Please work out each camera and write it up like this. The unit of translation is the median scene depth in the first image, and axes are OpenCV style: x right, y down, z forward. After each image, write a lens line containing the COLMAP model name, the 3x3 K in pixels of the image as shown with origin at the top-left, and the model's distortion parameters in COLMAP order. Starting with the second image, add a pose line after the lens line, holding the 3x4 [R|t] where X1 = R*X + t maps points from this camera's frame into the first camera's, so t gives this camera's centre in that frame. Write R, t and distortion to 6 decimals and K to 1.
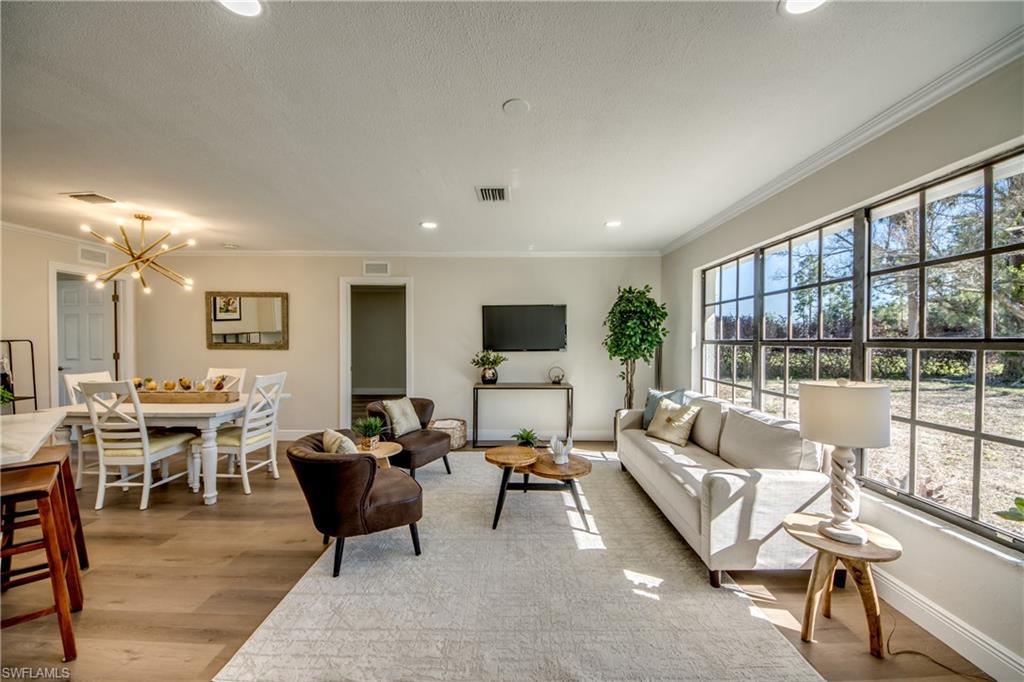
lens RADIAL K [[384.6, 0, 512.6], [0, 384.6, 343.2], [0, 0, 1]] dist [0.028167, -0.018541]
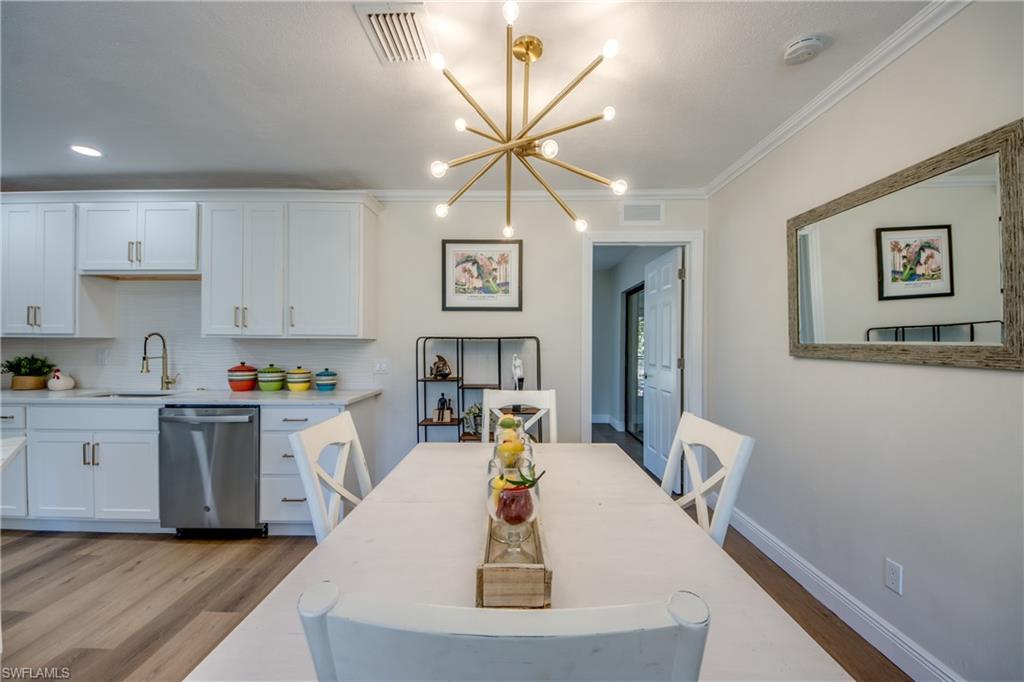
lens RADIAL K [[389.3, 0, 515.4], [0, 389.3, 345.1], [0, 0, 1]] dist [0.033372, -0.022145]
pose [[0.010217, 0.001256, -0.999947, -0.534855], [-0.014932, 0.999888, 0.001103, 0.009013], [0.999836, 0.014920, 0.010234, 1.031643]]
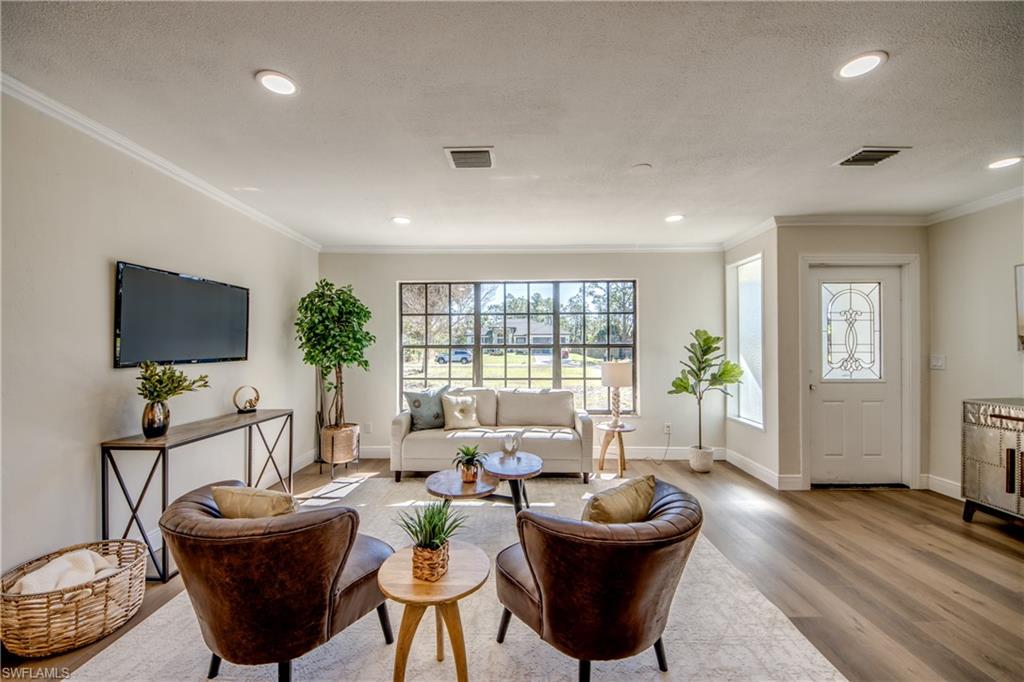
lens RADIAL K [[381.9, 0, 505.2], [0, 381.9, 347.0], [0, 0, 1]] dist [0.024996, -0.017613]
pose [[0.022160, 0.005305, 0.999740, -0.754236], [0.011355, 0.999920, -0.005557, 0.008885], [-0.999690, 0.011475, 0.022098, 0.816098]]
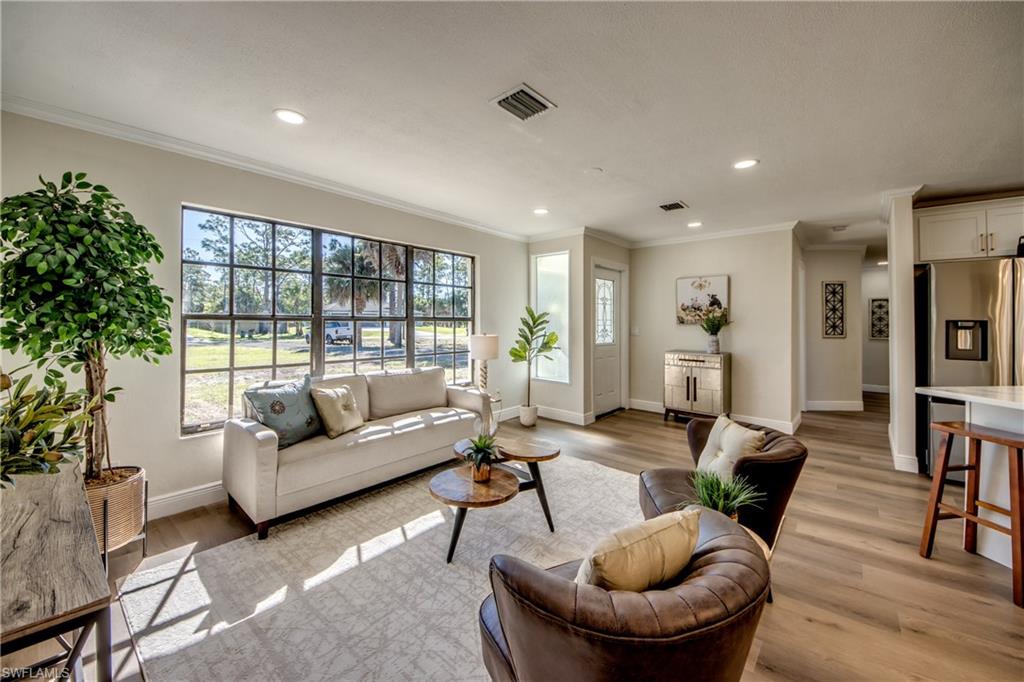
lens RADIAL K [[396.0, 0, 507.1], [0, 396.0, 317.5], [0, 0, 1]] dist [0.014815, -0.017164]
pose [[-0.757474, 0.005189, 0.652845, -0.444487], [0.002293, 0.999983, -0.005287, 0.003671], [-0.652861, -0.002508, -0.757473, 1.393200]]
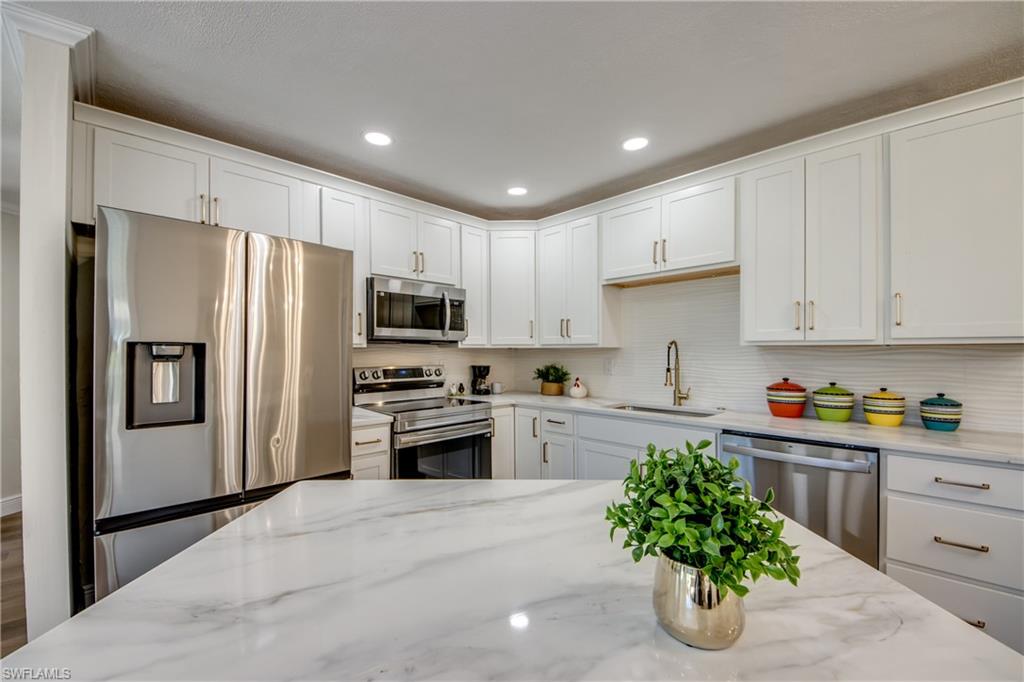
lens RADIAL K [[415.3, 0, 503.9], [0, 415.3, 355.0], [0, 0, 1]] dist [0.009780, -0.012941]
pose [[-0.711021, 0.004904, -0.703153, -0.599864], [-0.006878, 0.999879, 0.013928, 0.012450], [0.703137, 0.014739, -0.710902, 0.600057]]
